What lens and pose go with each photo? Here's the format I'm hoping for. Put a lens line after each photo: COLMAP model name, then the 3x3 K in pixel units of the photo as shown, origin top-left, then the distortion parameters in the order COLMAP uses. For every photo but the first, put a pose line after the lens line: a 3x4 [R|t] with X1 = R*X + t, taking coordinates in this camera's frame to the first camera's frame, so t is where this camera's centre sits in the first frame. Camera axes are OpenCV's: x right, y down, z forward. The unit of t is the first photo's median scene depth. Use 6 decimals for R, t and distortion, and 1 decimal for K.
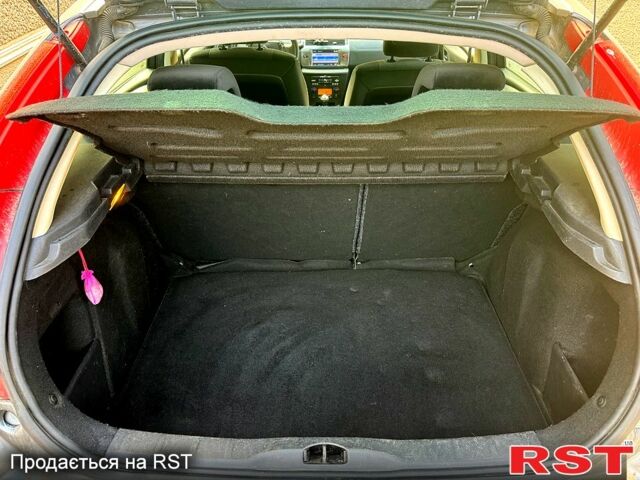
lens RADIAL K [[492.8, 0, 320.0], [0, 492.8, 240.0], [0, 0, 1]] dist [0.009338, -0.001737]
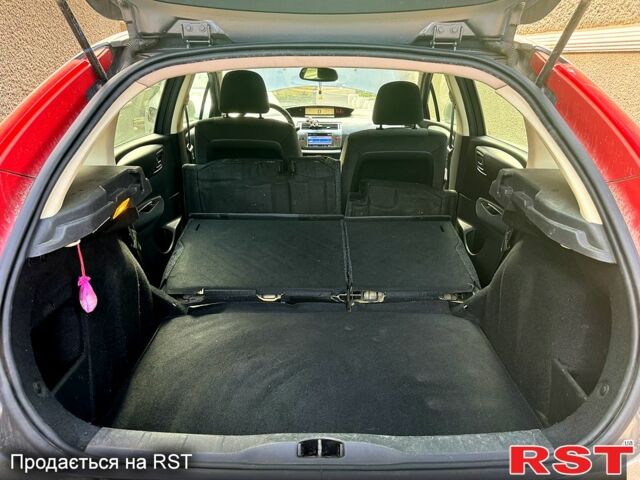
lens RADIAL K [[502.5, 0, 320.0], [0, 502.5, 240.0], [0, 0, 1]] dist [0.035048, -0.035658]
pose [[0.999885, 0.006025, 0.013937, -0.006216], [-0.002438, 0.969705, -0.244266, 0.271464], [-0.014986, 0.244204, 0.969608, -0.030326]]
